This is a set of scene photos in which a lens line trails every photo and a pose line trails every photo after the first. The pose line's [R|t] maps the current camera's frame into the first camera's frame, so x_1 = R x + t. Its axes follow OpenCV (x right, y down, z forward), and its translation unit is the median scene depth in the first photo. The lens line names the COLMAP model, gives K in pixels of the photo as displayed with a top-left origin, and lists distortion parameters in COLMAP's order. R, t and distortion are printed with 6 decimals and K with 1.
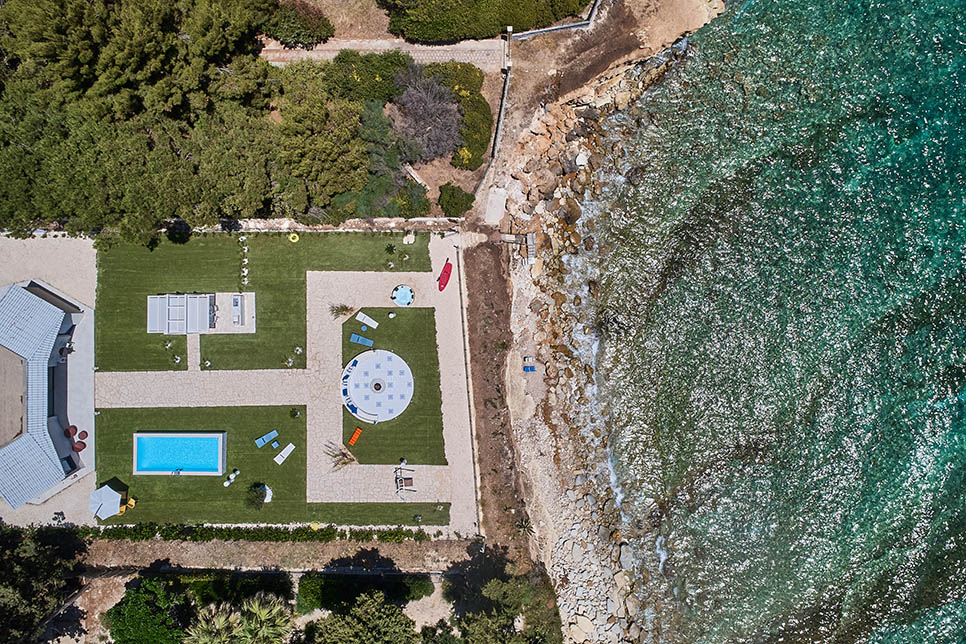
lens RADIAL K [[600.1, 0, 467.5], [0, 600.1, 283.8], [0, 0, 1]] dist [-0.005041, 0.000958]
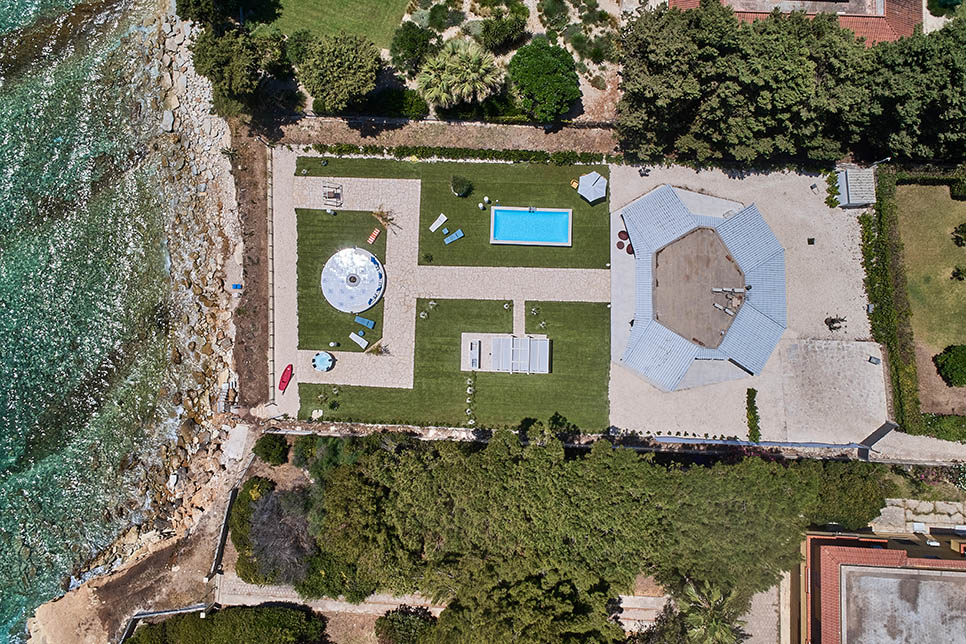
lens RADIAL K [[593.3, 0, 482.3], [0, 593.3, 263.2], [0, 0, 1]] dist [-0.001306, 0.001783]
pose [[-0.998363, -0.034989, 0.045253, -0.435707], [0.039957, -0.992676, 0.114004, 0.086046], [0.040933, 0.115625, 0.992449, -0.080211]]
